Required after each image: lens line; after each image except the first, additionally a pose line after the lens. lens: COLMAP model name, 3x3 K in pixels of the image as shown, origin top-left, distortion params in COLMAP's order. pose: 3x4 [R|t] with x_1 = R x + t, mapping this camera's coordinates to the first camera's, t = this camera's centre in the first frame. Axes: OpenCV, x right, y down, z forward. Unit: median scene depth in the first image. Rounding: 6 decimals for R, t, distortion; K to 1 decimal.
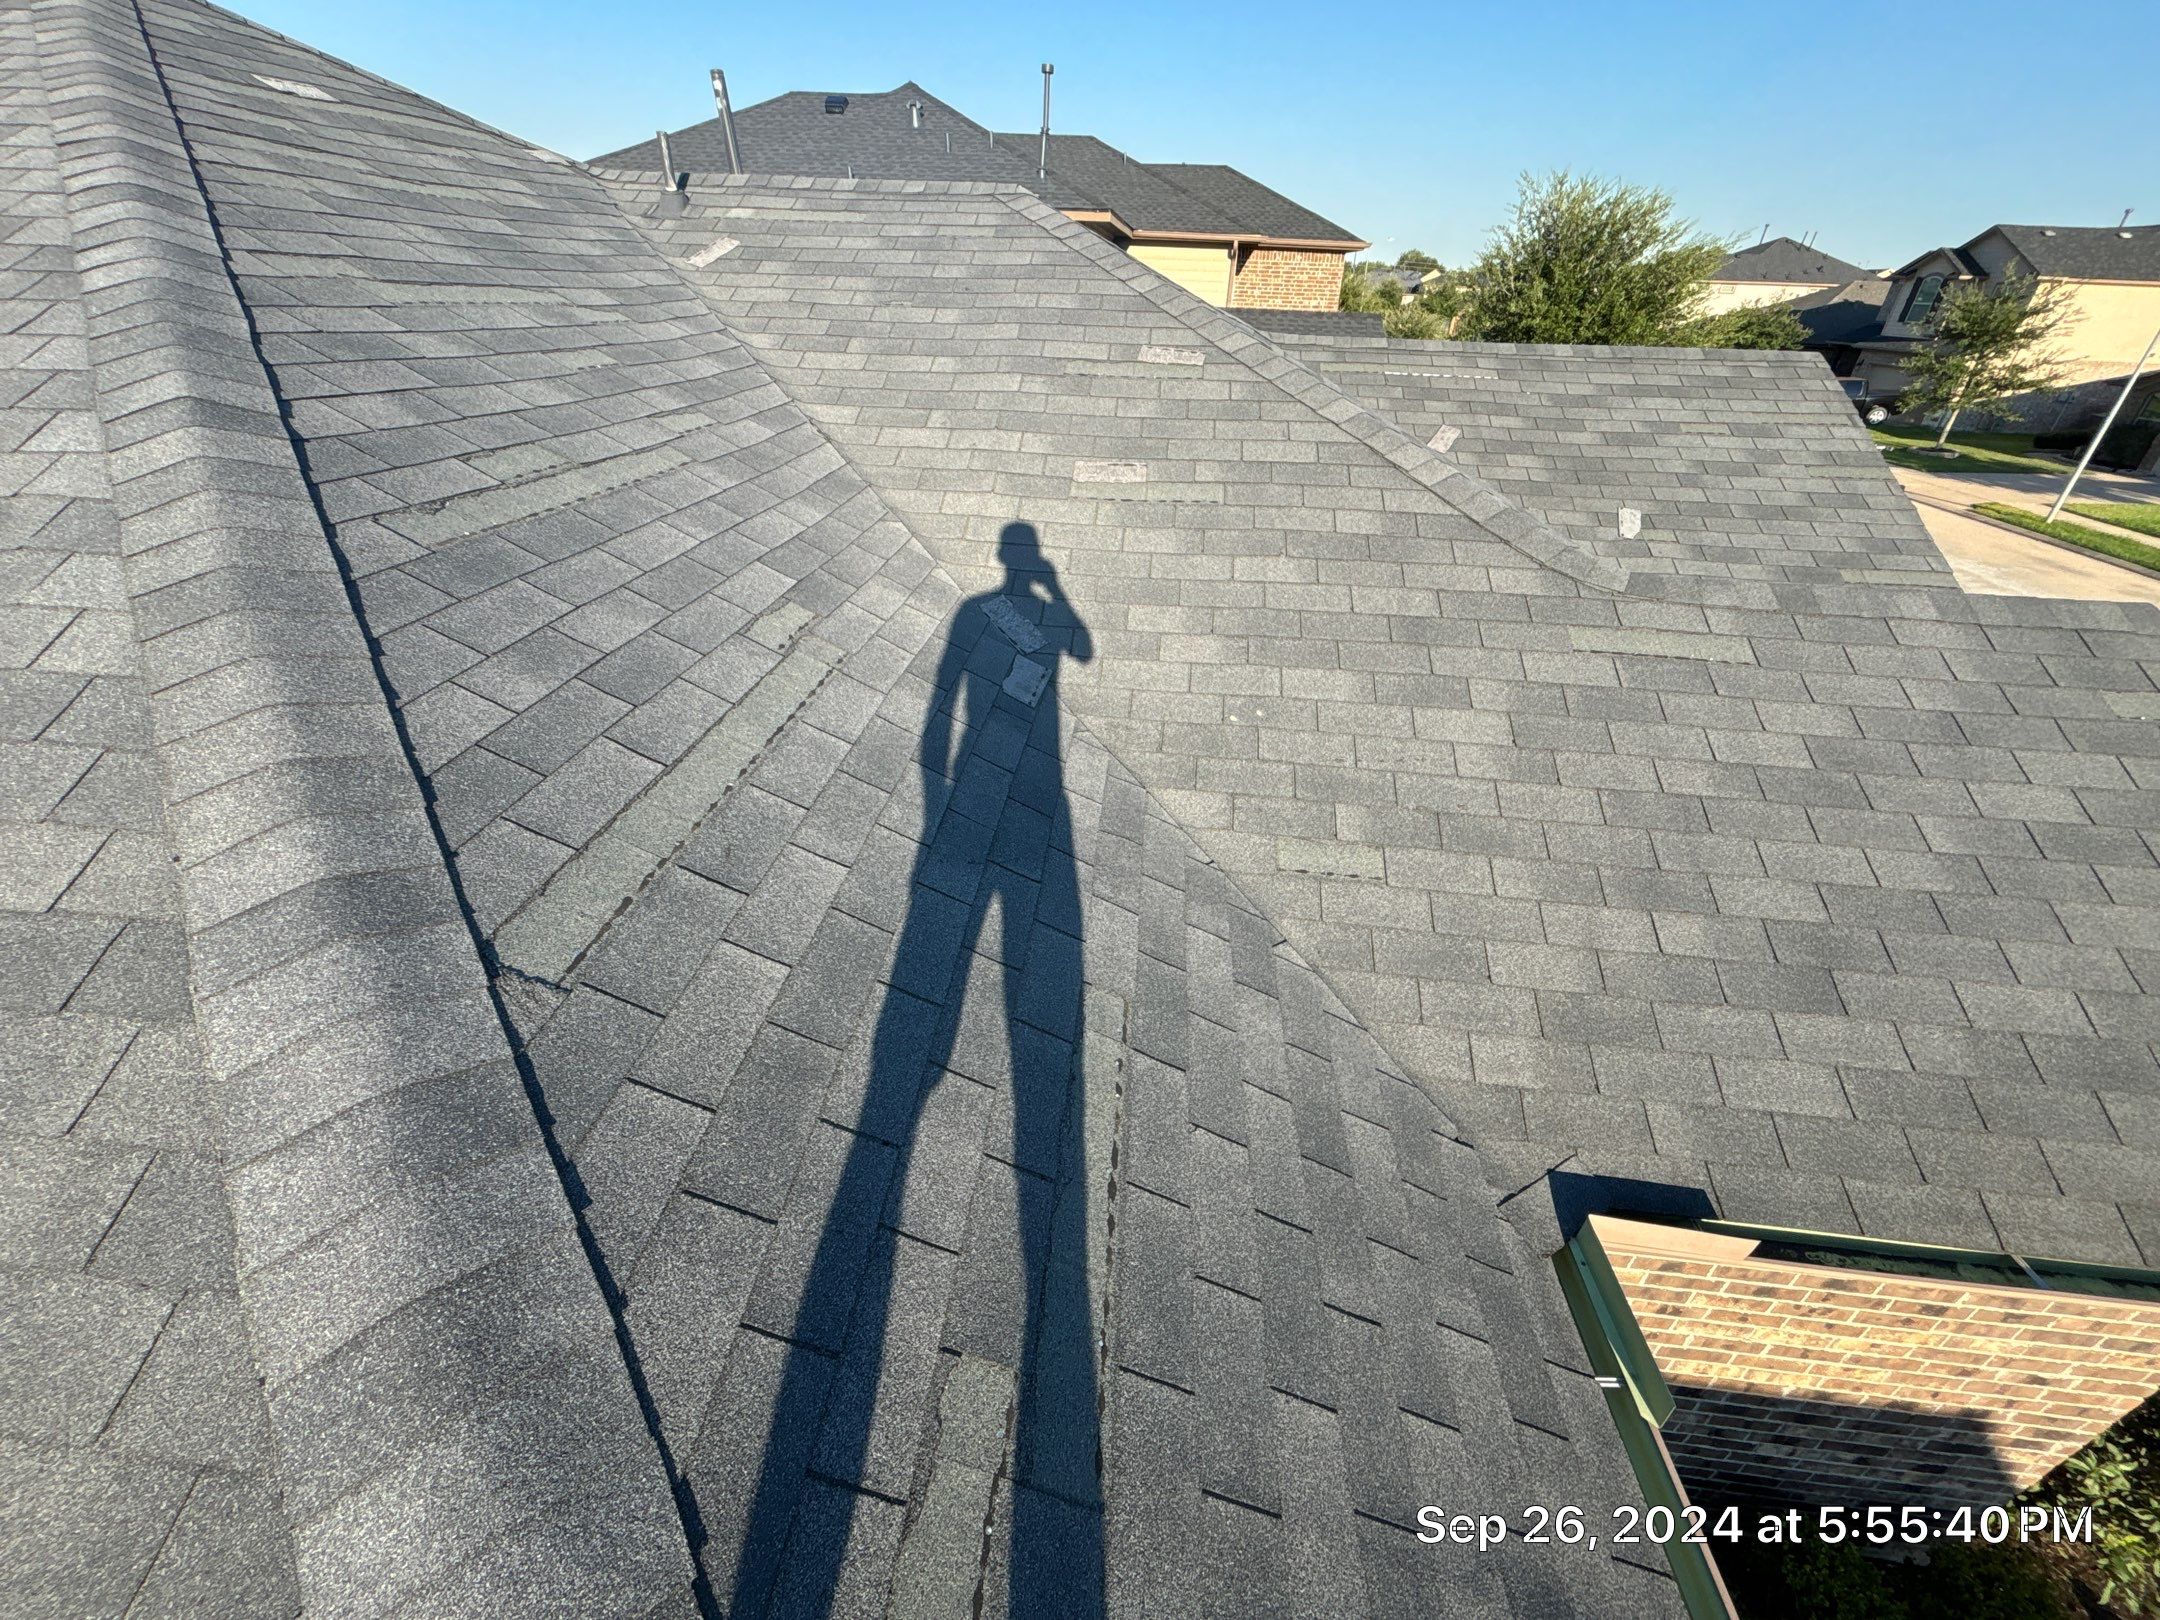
lens RADIAL K [[870.8, 0, 1075.0], [0, 870.8, 802.2], [0, 0, 1]] dist [-0.003194, 0.000638]
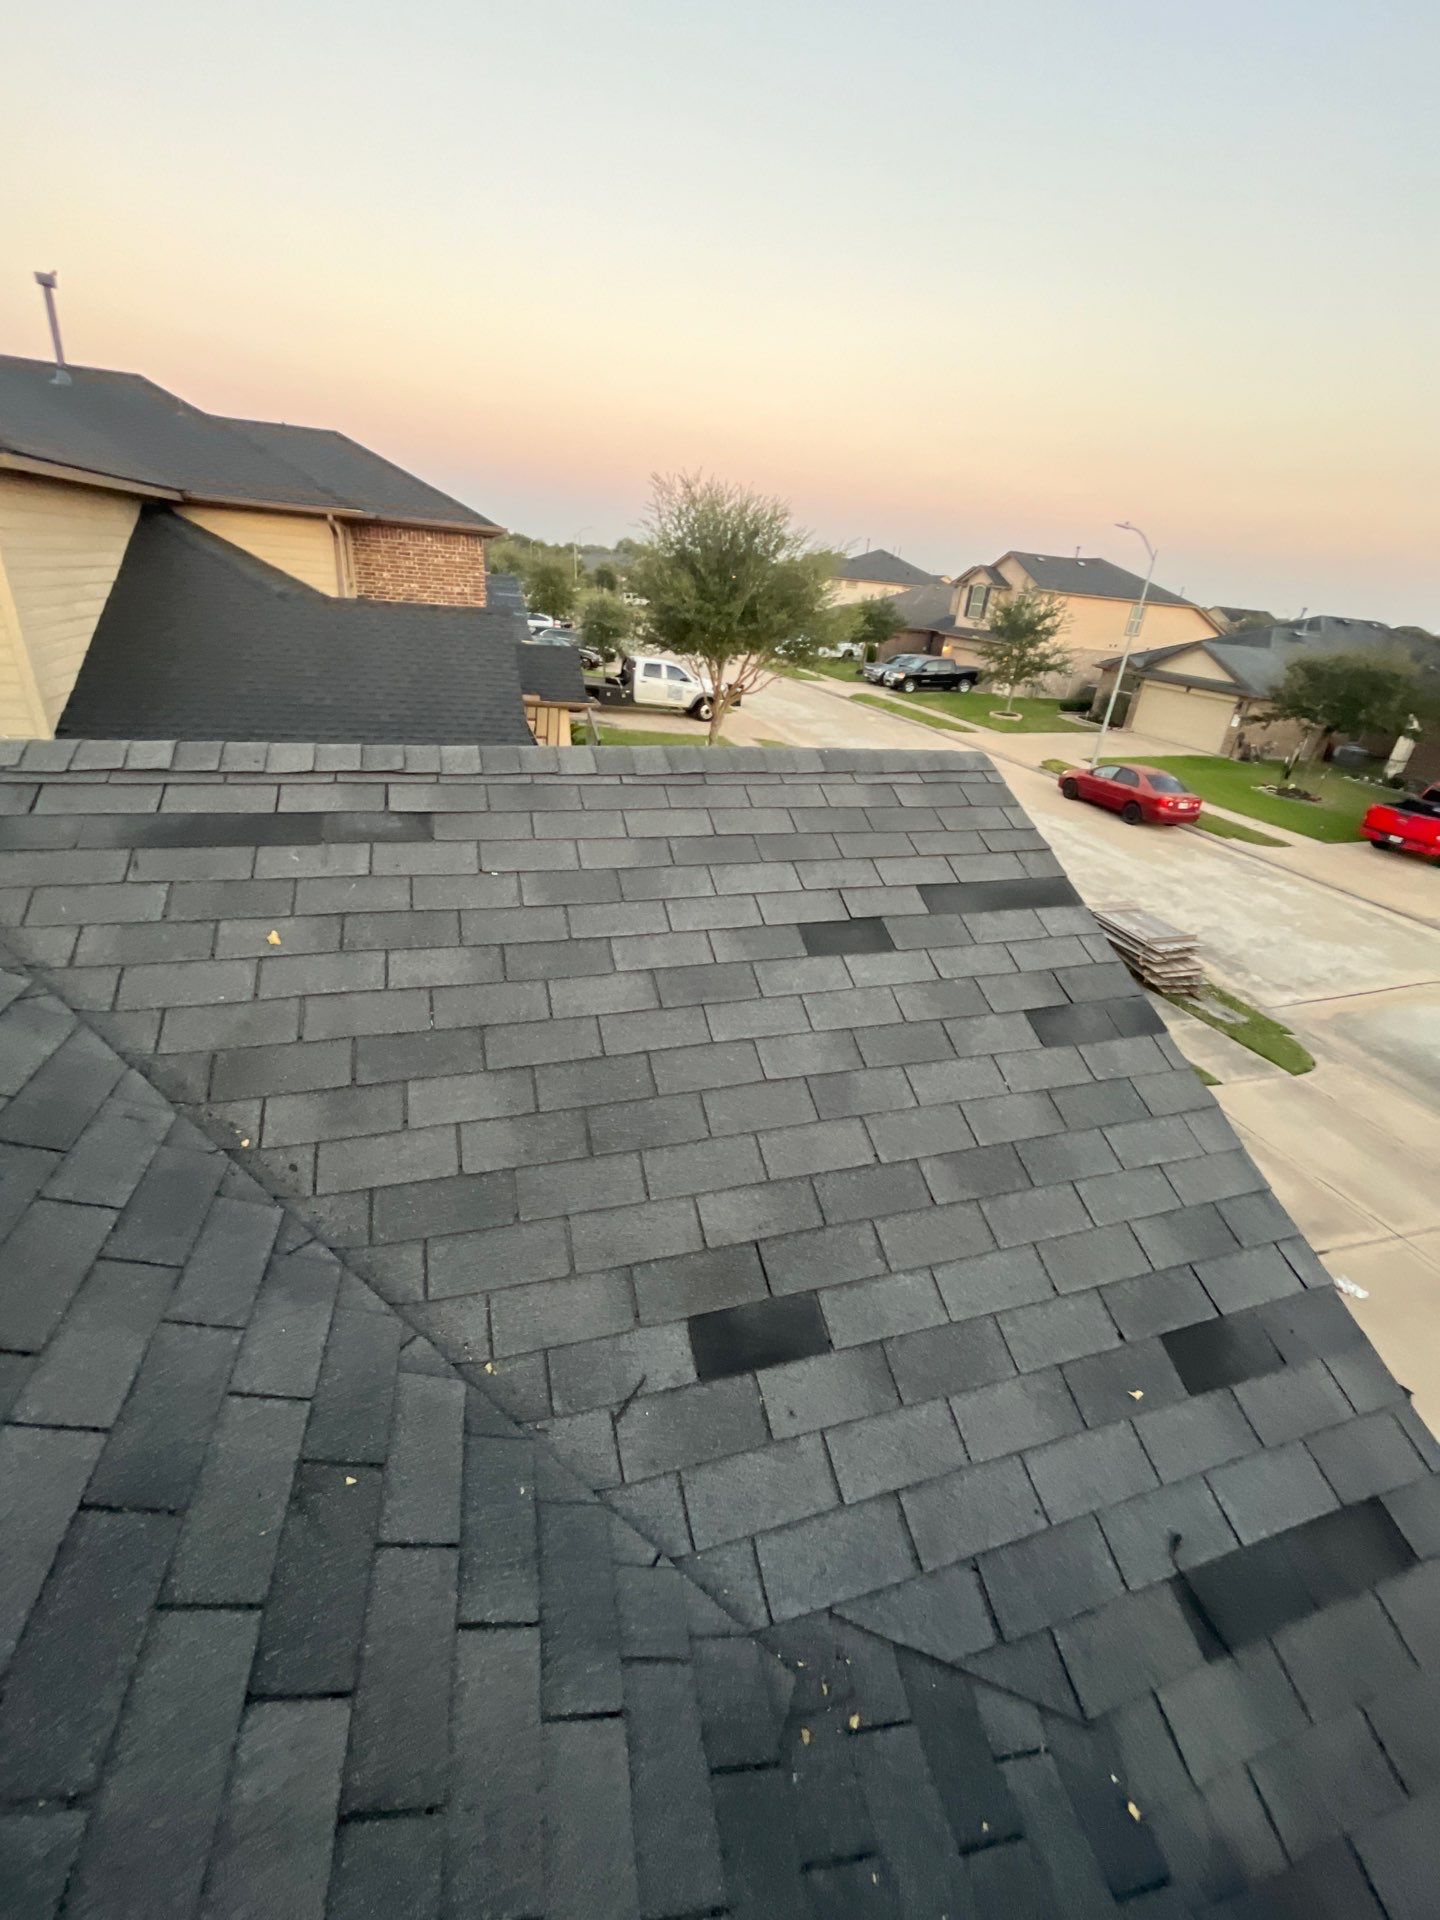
lens RADIAL K [[774.0, 0, 719.0], [0, 774.0, 950.1], [0, 0, 1]] dist [-0.003194, 0.000638]
pose [[0.911517, -0.136375, 0.387994, 0.162335], [0.162922, 0.985975, -0.036197, -0.138978], [-0.377616, 0.096207, 0.920951, 0.207014]]
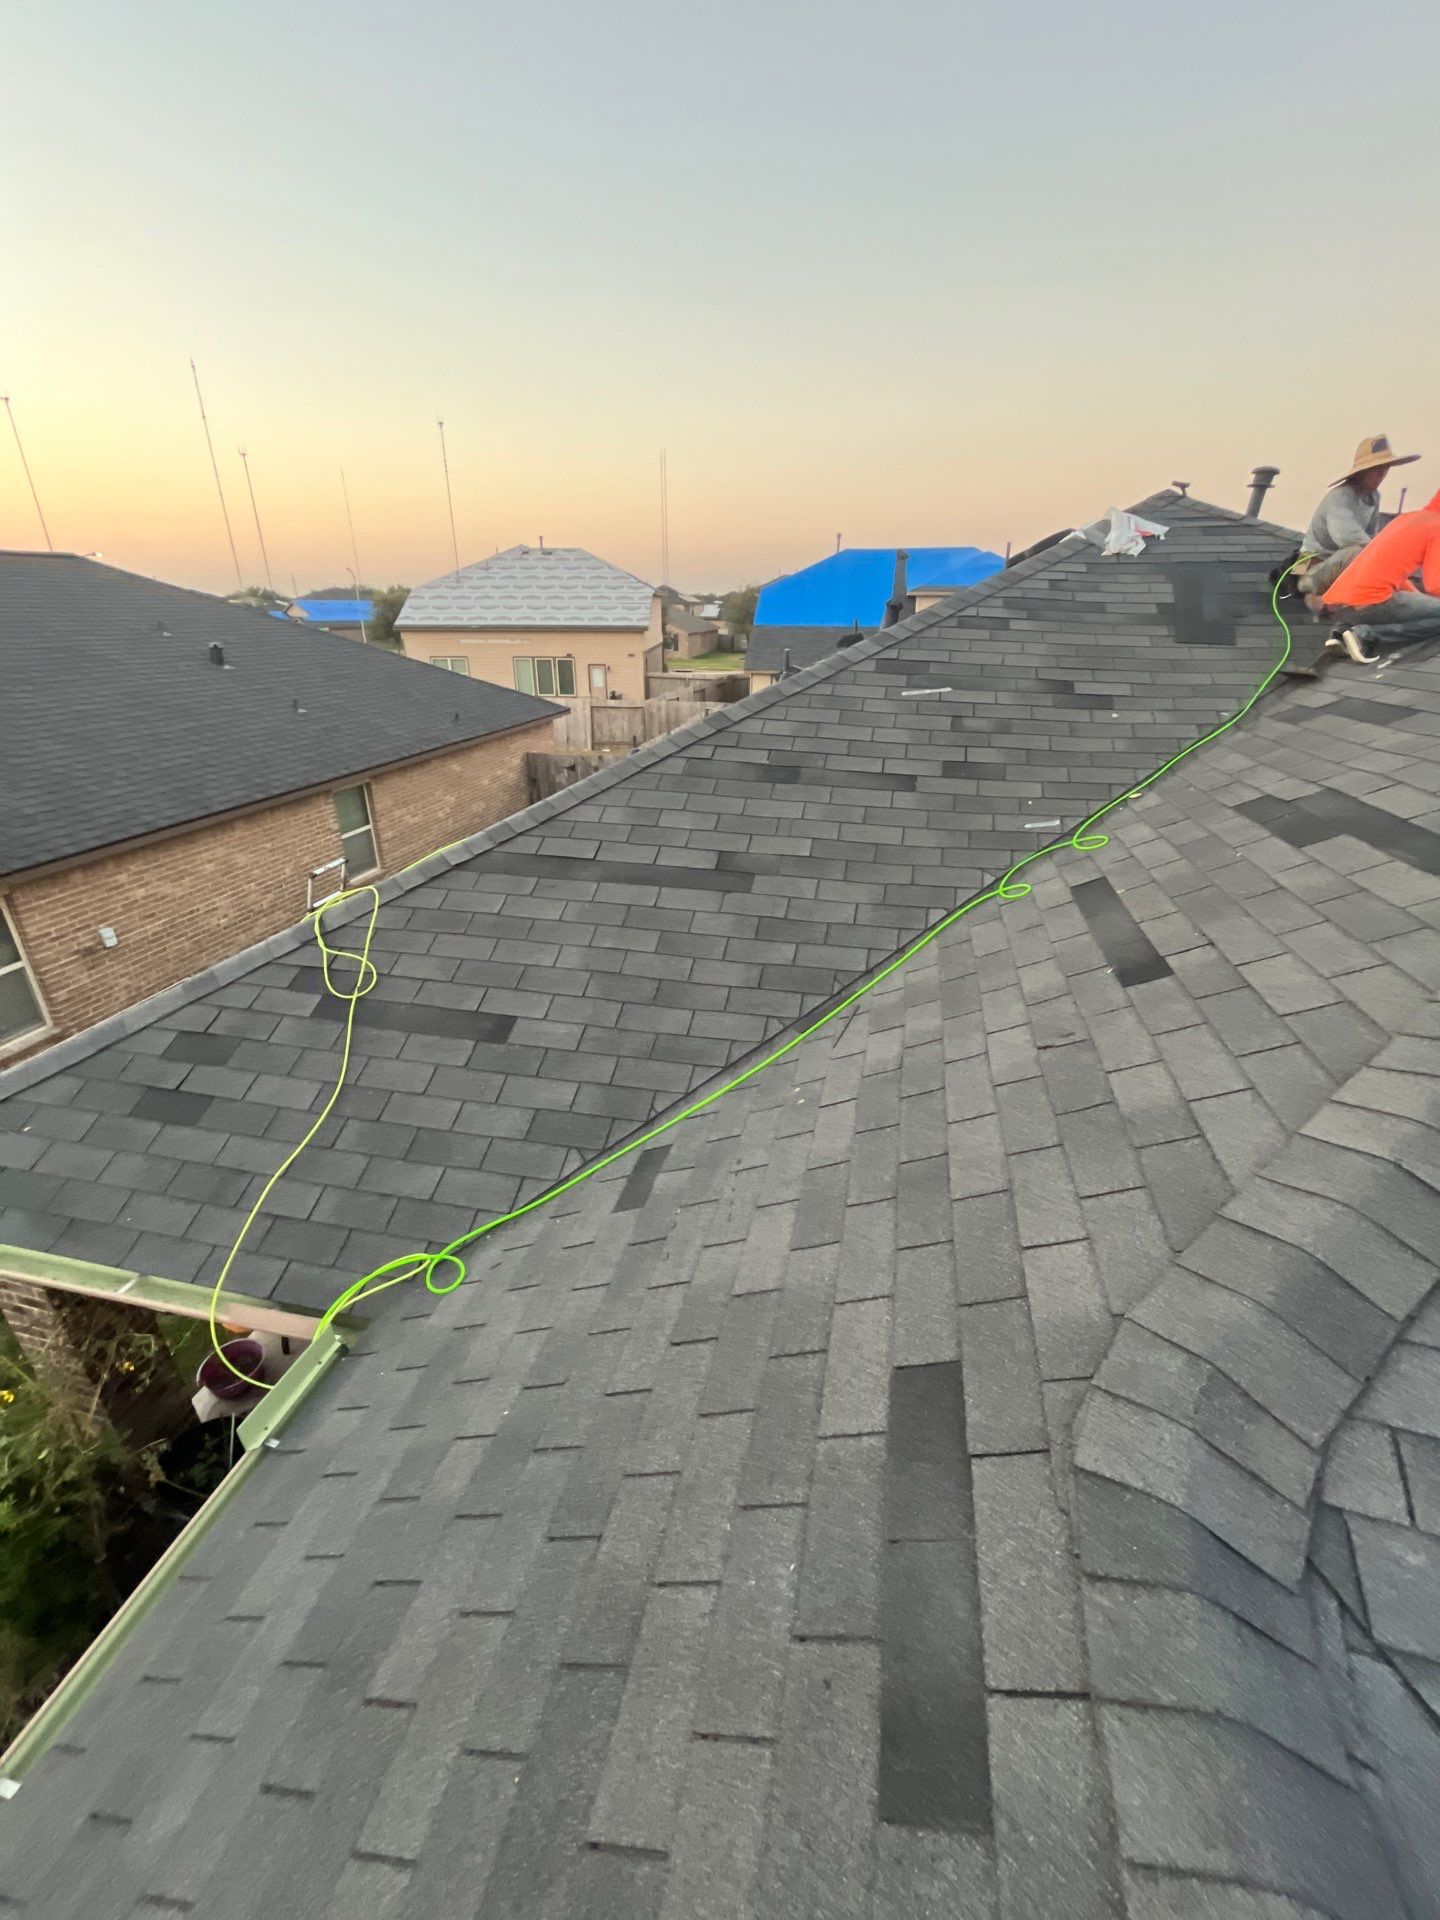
lens RADIAL K [[774.0, 0, 719.2], [0, 774.0, 950.9], [0, 0, 1]] dist [-0.003194, 0.000638]
pose [[-0.122335, 0.374214, -0.919238, 0.162281], [-0.521214, 0.763972, 0.380371, -0.087171], [0.844612, 0.525653, 0.101585, 0.124203]]
